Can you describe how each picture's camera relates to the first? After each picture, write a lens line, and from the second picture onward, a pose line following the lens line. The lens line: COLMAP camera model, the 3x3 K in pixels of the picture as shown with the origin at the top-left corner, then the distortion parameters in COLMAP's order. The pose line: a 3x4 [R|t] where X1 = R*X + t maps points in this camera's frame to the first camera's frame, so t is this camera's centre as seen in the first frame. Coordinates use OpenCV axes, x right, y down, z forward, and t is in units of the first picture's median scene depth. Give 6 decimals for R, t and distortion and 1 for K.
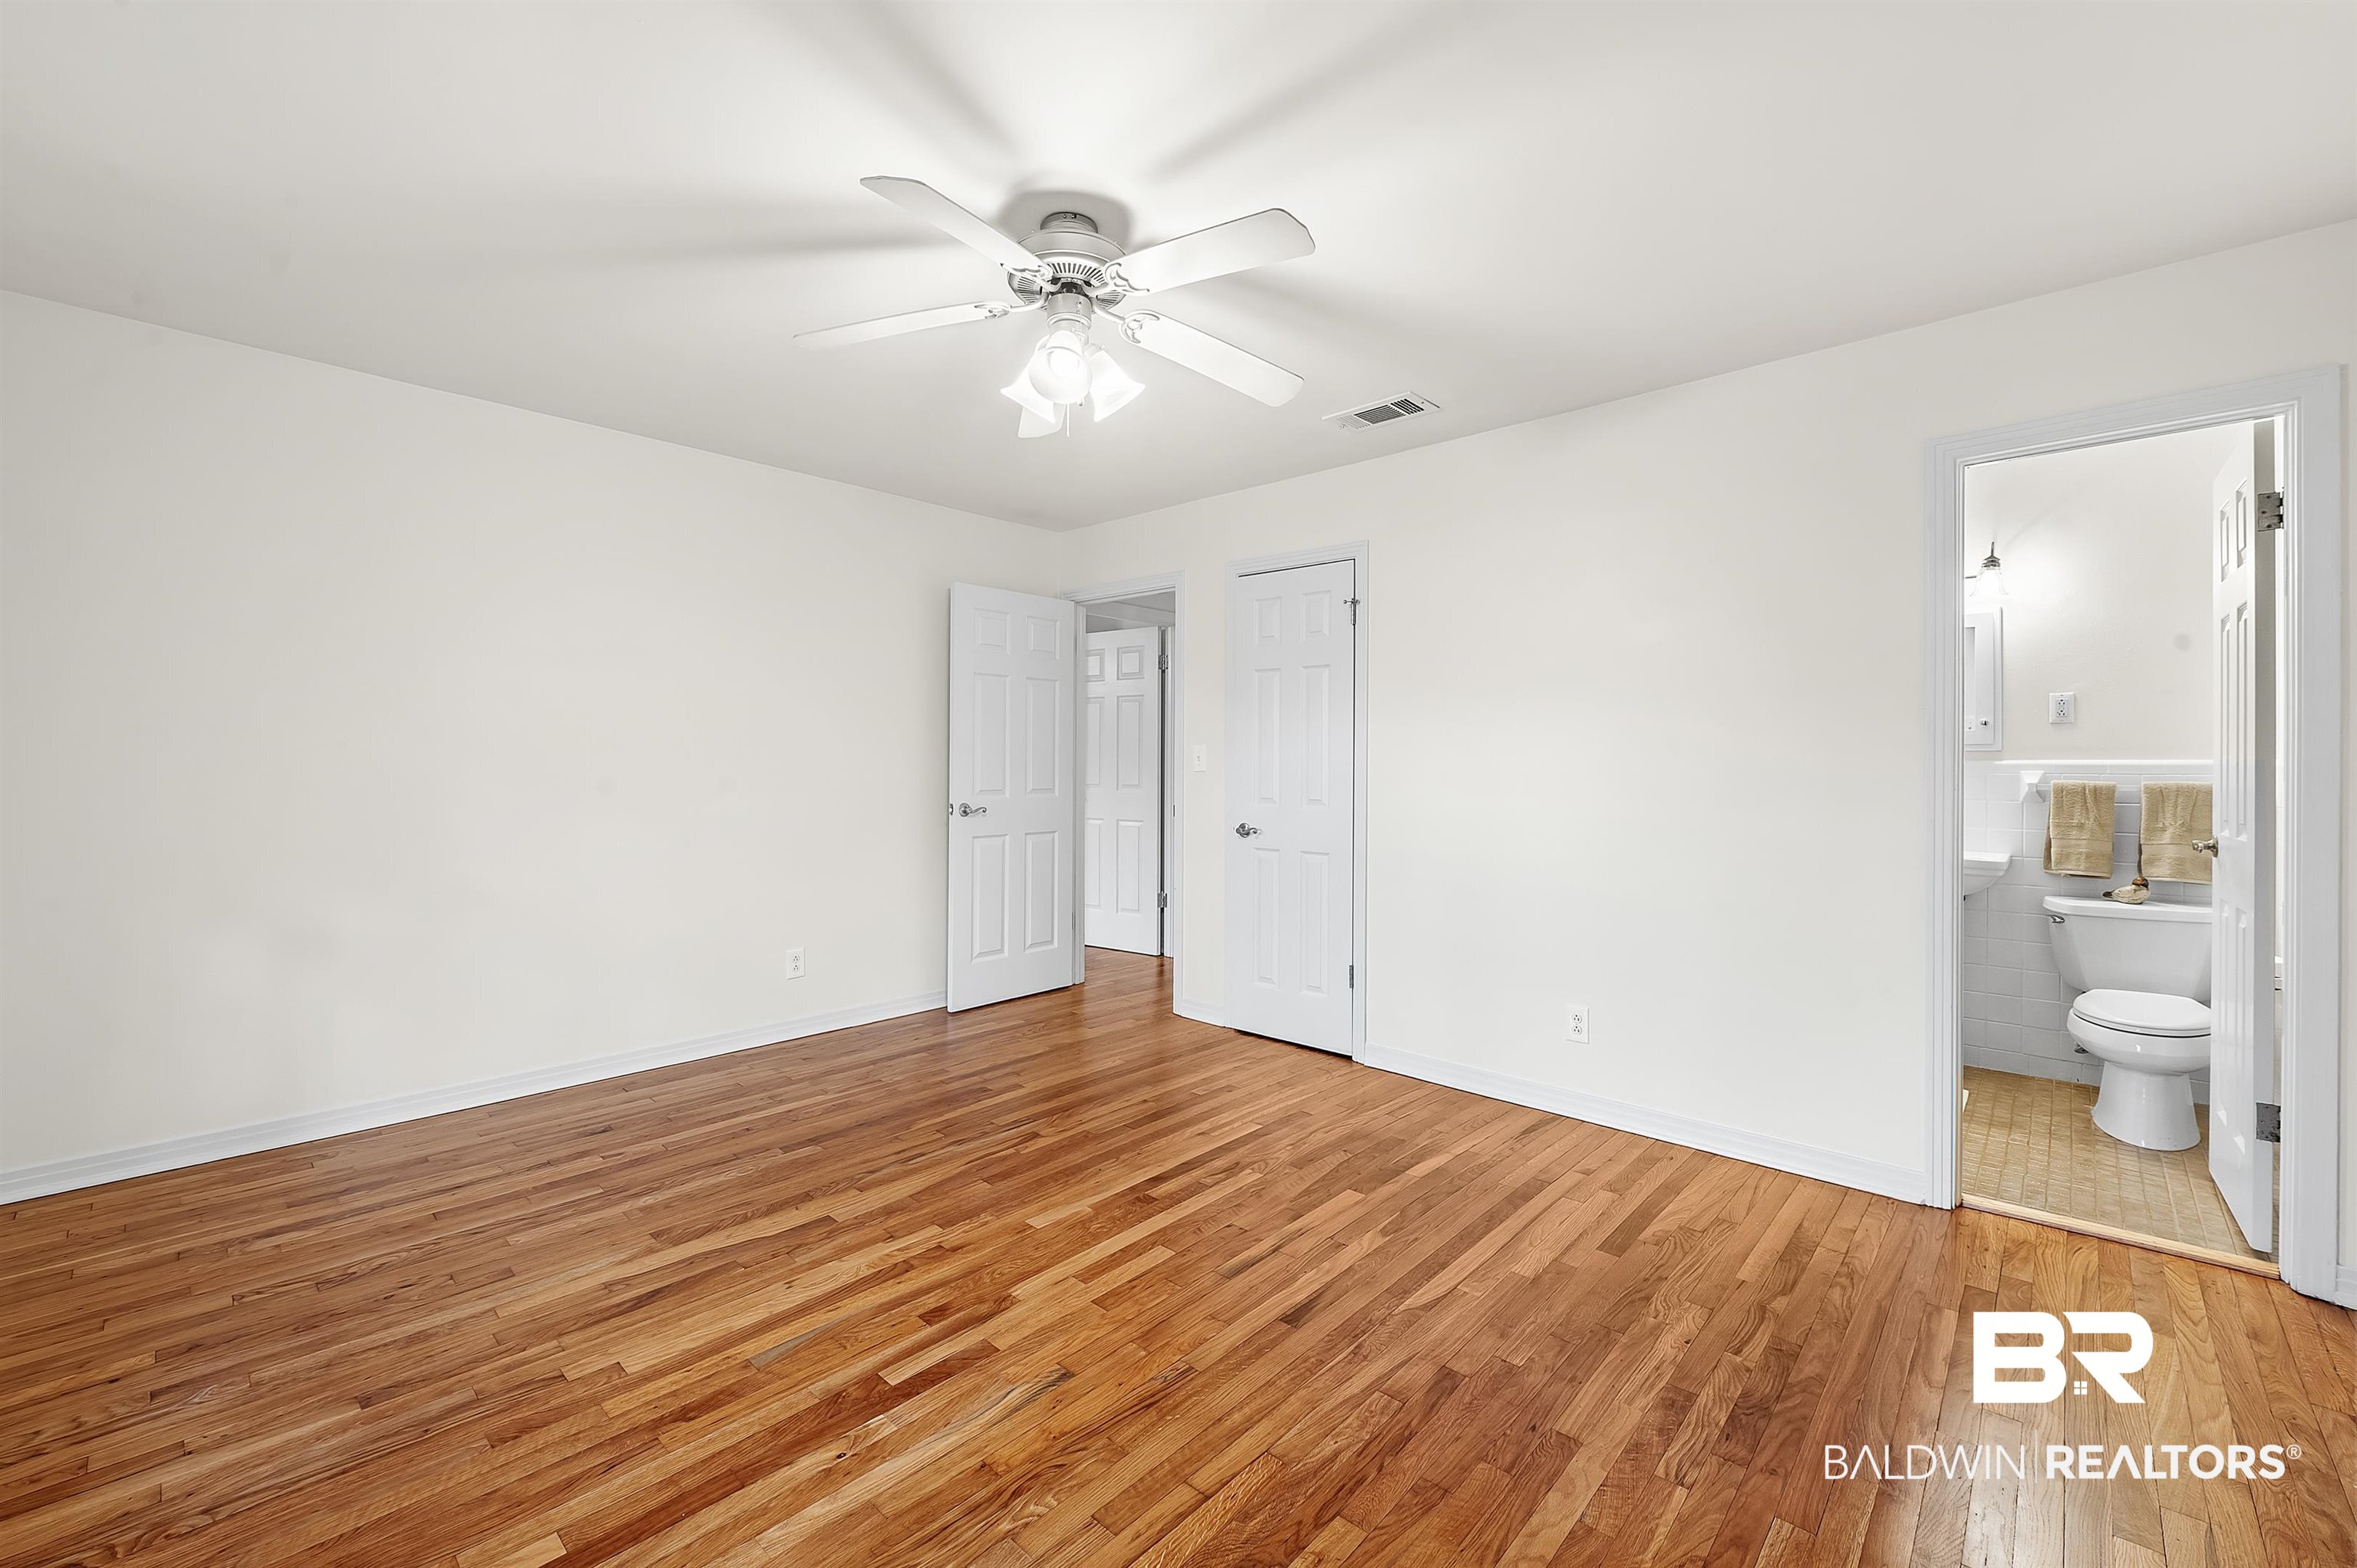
lens RADIAL K [[957.2, 0, 1174.5], [0, 957.2, 761.6], [0, 0, 1]] dist [-0.001298, -0.000585]
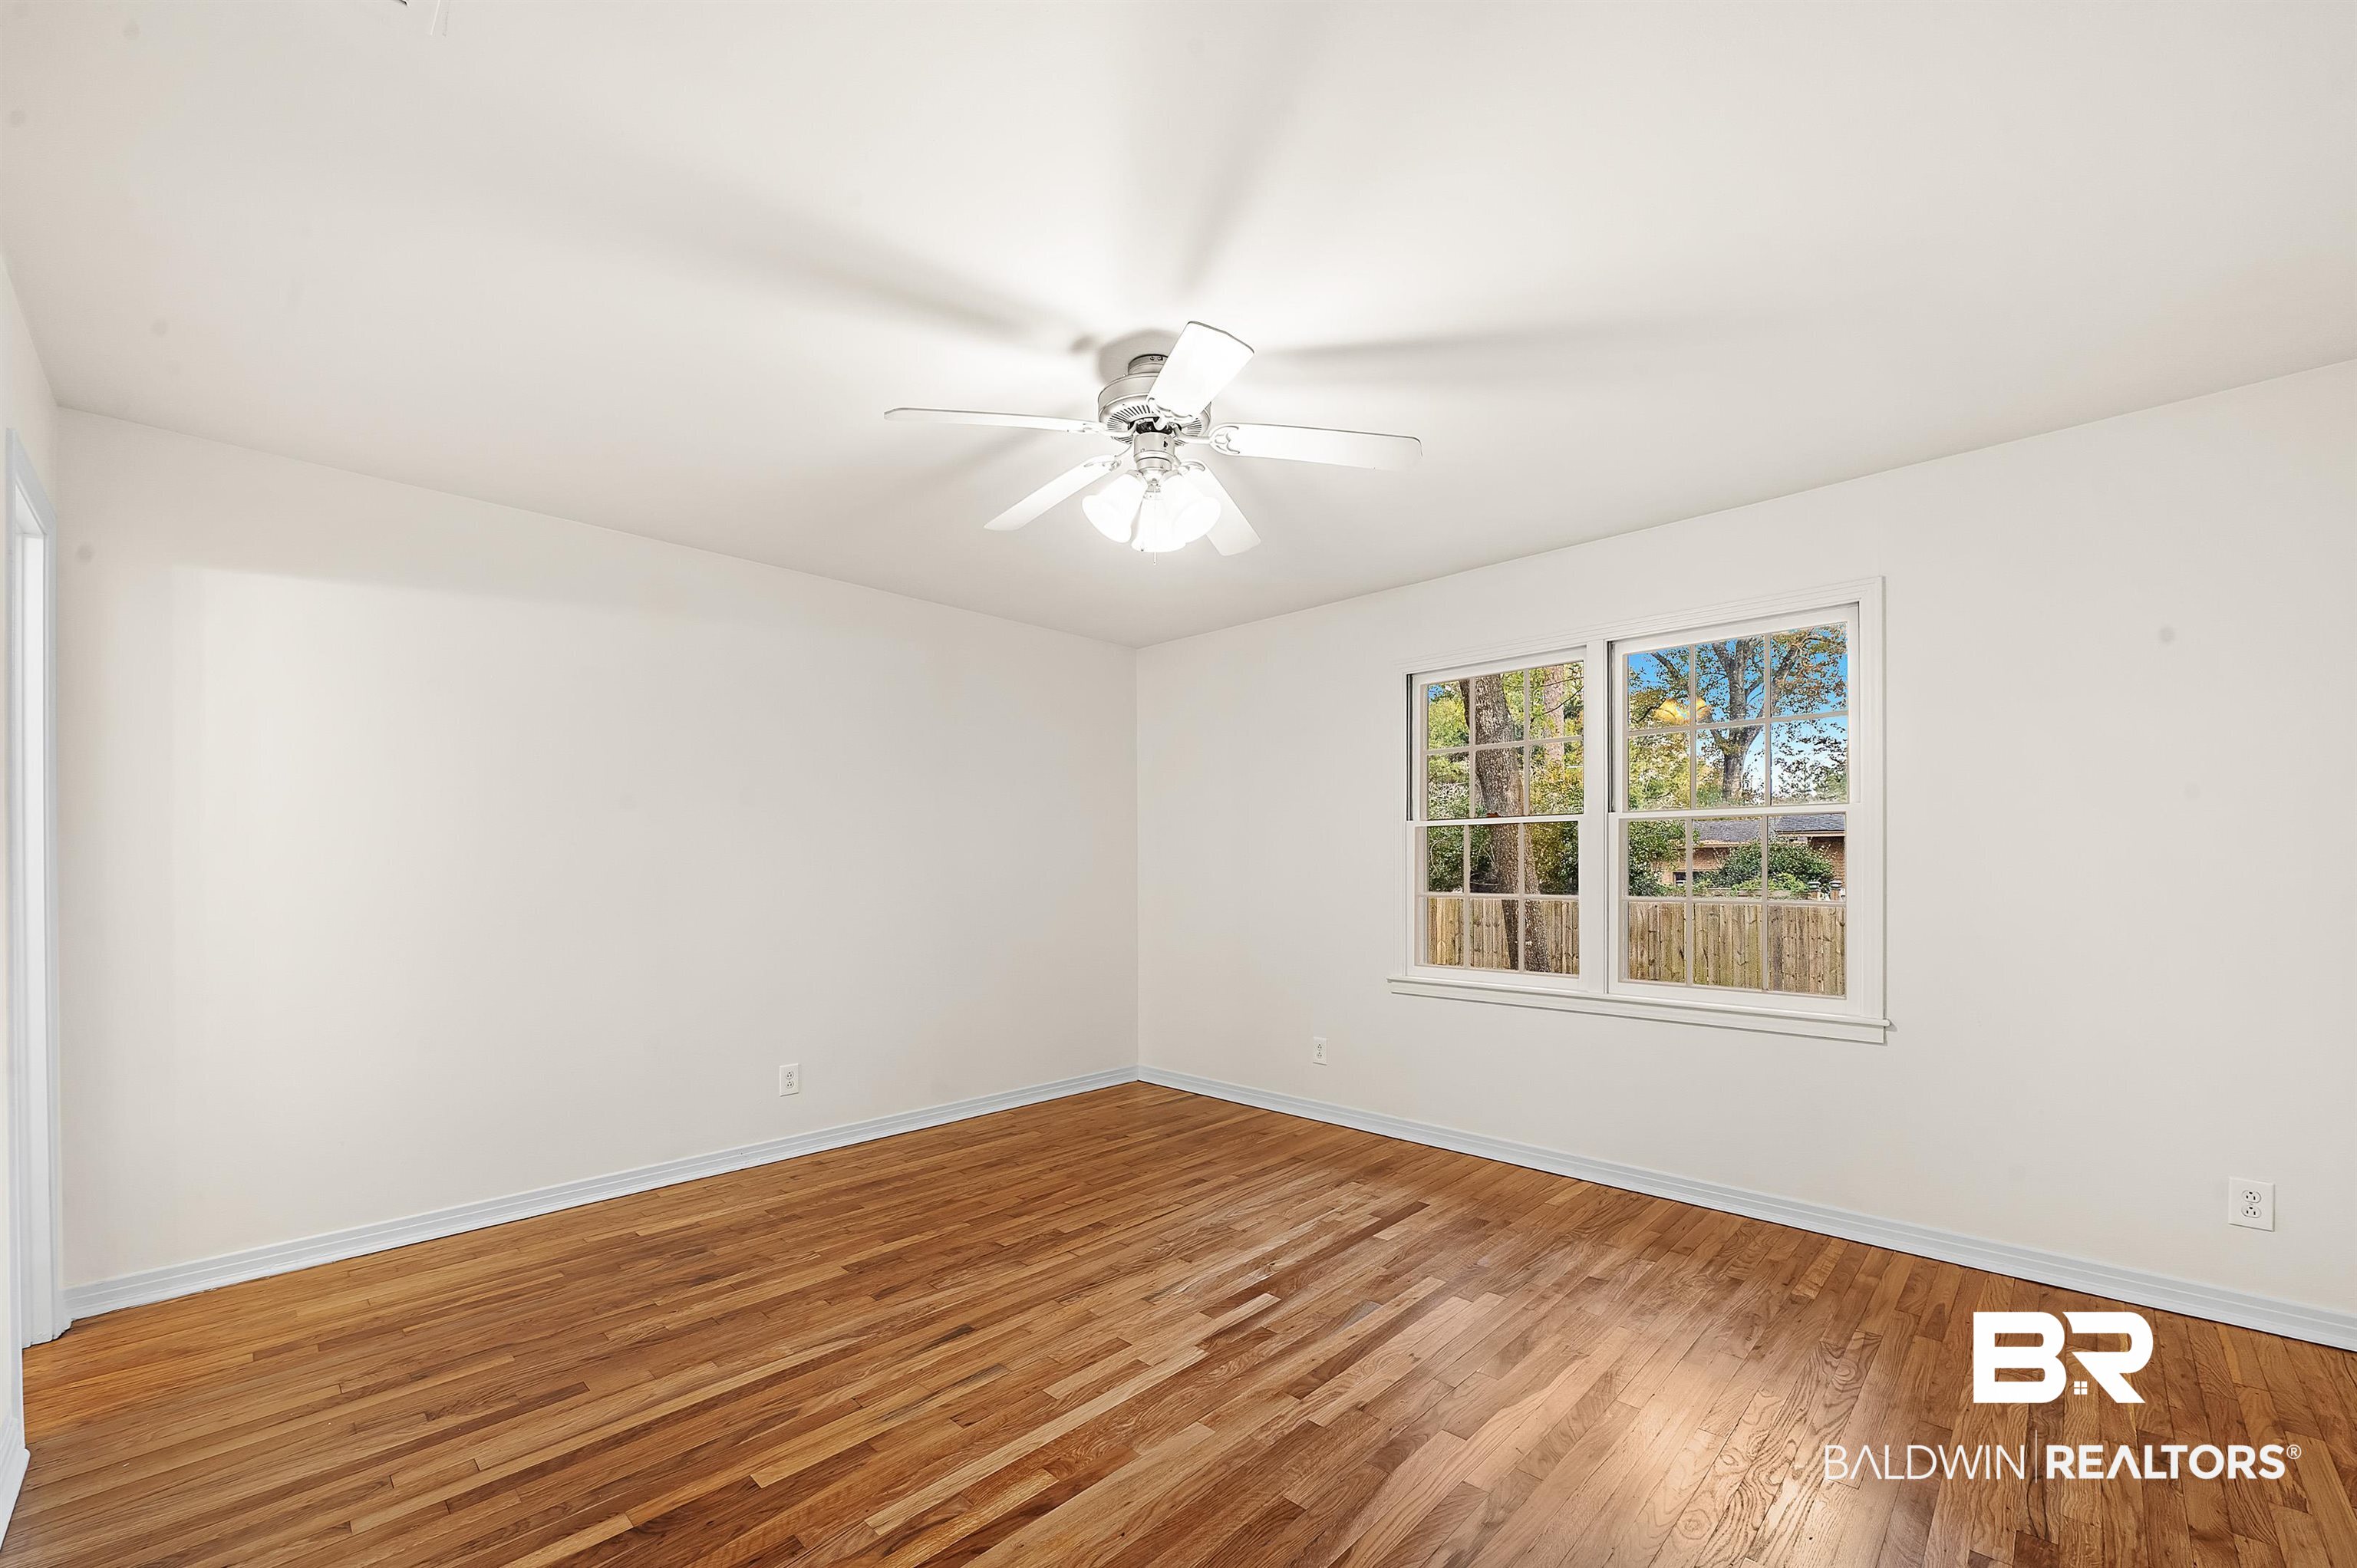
lens RADIAL K [[950.6, 0, 1194.2], [0, 950.6, 856.6], [0, 0, 1]] dist [-0.001548, -0.000247]
pose [[-0.999983, -0.002212, 0.005482, -0.138349], [-0.002283, 0.999914, -0.012879, 0.002181], [-0.005453, -0.012891, -0.999902, 1.775798]]
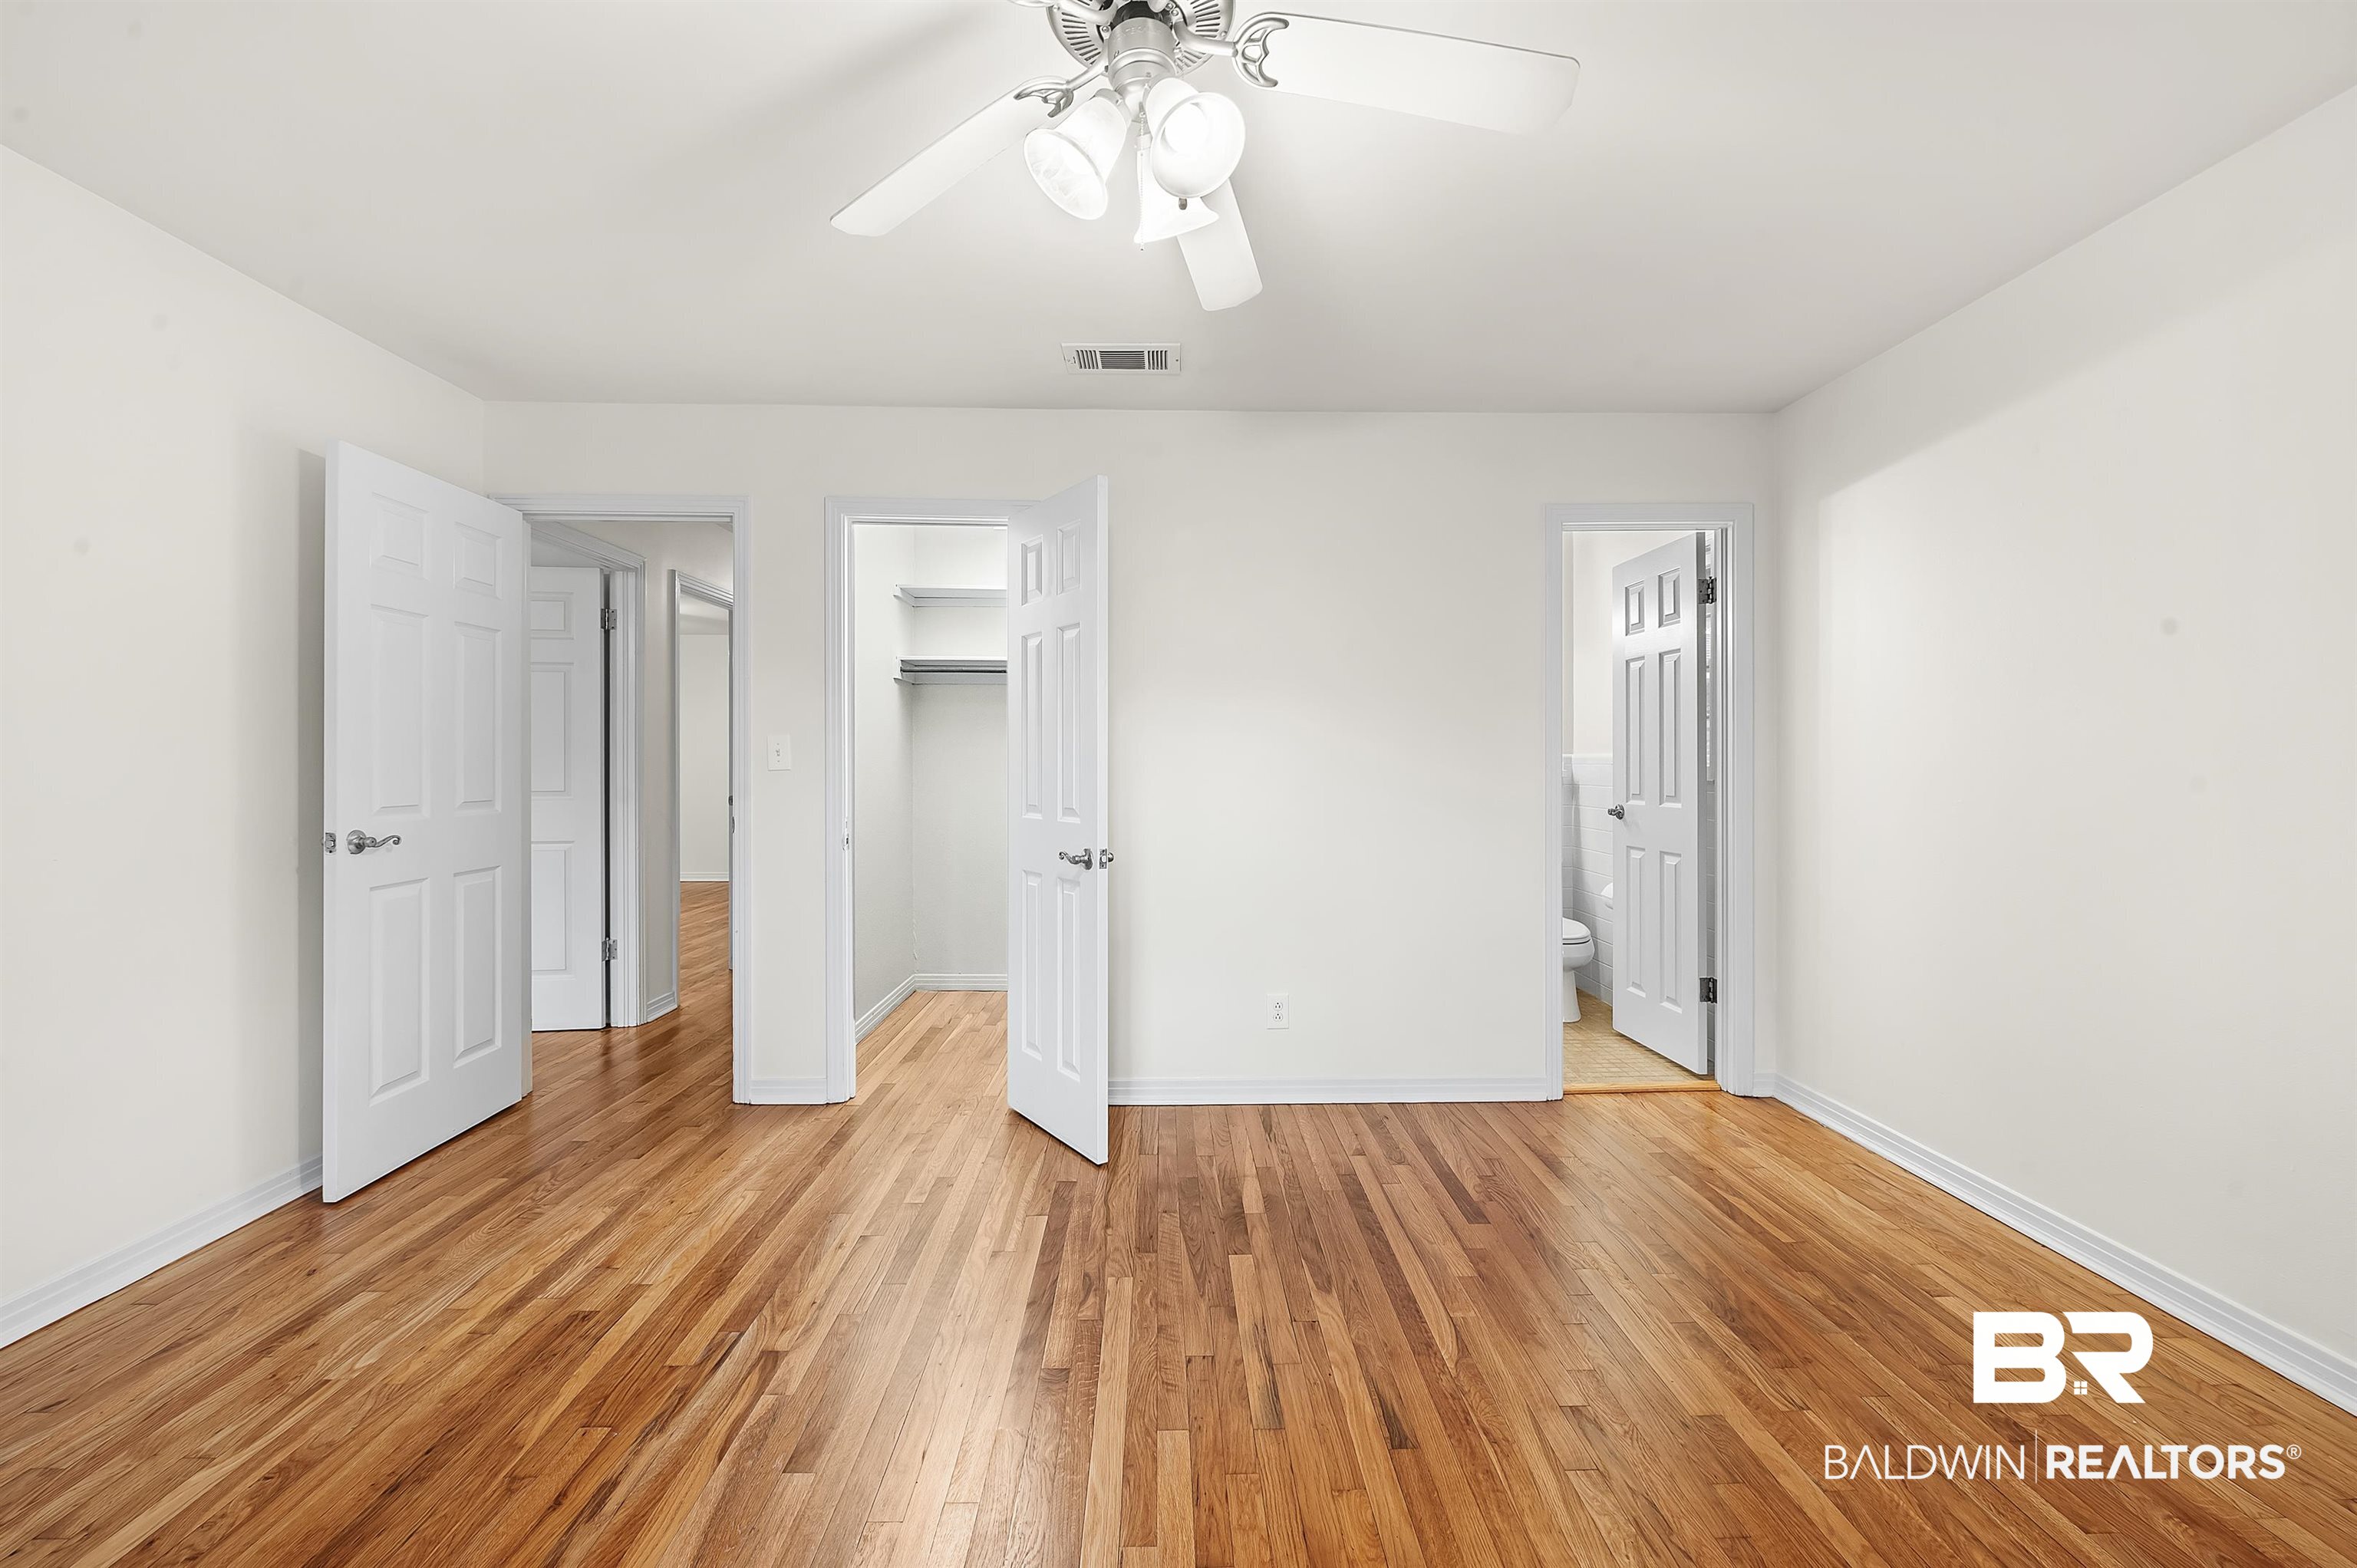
lens RADIAL K [[942.2, 0, 1178.0], [0, 942.2, 759.3], [0, 0, 1]] dist [-0.002536, -0.000563]
pose [[0.717534, -0.005127, 0.696504, -0.458440], [0.002907, 0.999986, 0.004367, -0.000656], [-0.696517, -0.001109, 0.717539, 0.449976]]
